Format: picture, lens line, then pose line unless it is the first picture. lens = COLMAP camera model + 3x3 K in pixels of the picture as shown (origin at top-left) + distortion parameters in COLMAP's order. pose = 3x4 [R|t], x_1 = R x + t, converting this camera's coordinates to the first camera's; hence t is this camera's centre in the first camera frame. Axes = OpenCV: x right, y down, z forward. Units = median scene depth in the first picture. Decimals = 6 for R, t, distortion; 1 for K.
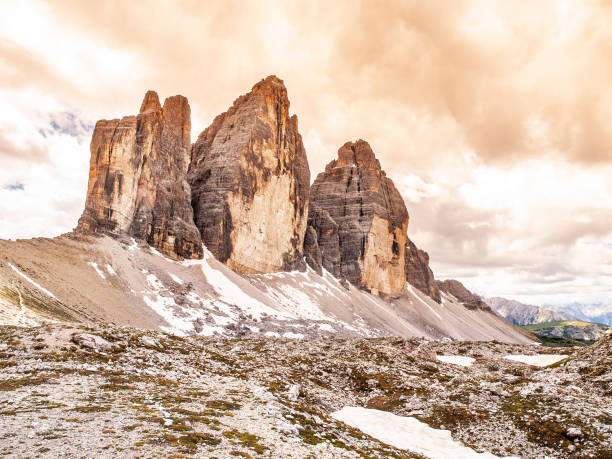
lens RADIAL K [[443.2, 0, 306.0], [0, 443.2, 229.5], [0, 0, 1]] dist [-0.110319, 0.002011]
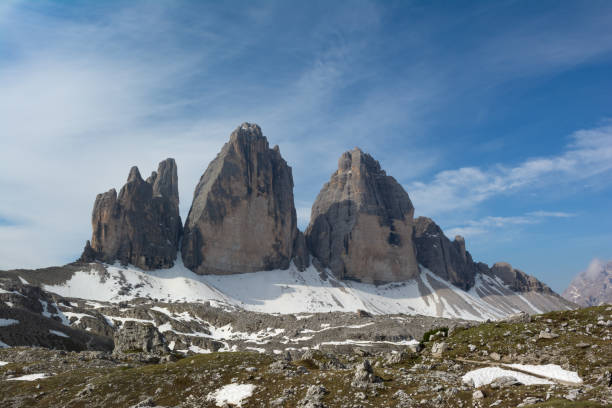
lens RADIAL K [[515.2, 0, 306.0], [0, 515.2, 204.0], [0, 0, 1]] dist [-0.005517, -0.001018]
pose [[0.905725, -0.151991, -0.395679, 0.734648], [0.132152, 0.988226, -0.077103, 0.035551], [0.402739, 0.017544, 0.915147, -0.370397]]
